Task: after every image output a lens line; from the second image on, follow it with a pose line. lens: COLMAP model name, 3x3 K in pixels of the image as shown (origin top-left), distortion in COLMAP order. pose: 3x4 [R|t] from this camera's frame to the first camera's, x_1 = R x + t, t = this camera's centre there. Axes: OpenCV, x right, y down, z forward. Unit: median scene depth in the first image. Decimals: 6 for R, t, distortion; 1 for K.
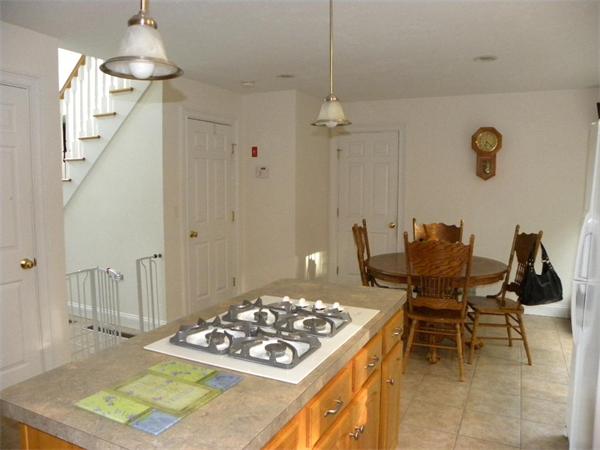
lens RADIAL K [[465.4, 0, 299.4], [0, 465.4, 224.4], [0, 0, 1]] dist [-0.137576, 0.080050]
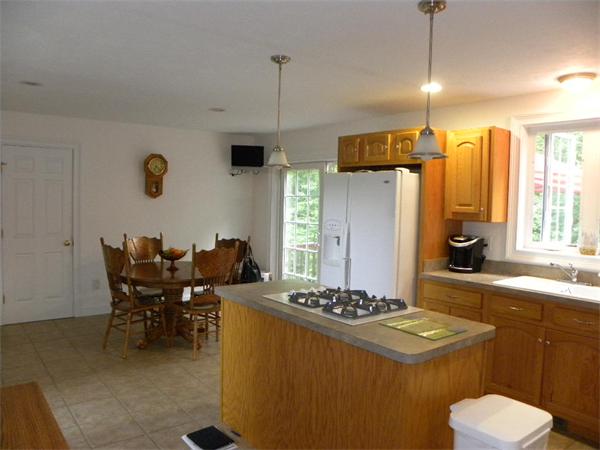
lens RADIAL K [[465.4, 0, 297.2], [0, 465.4, 225.1], [0, 0, 1]] dist [-0.137576, 0.080050]
pose [[0.443744, -0.045738, 0.894985, -0.507787], [0.065931, 0.997656, 0.018296, -0.025795], [-0.893725, 0.050889, 0.445720, 0.142571]]
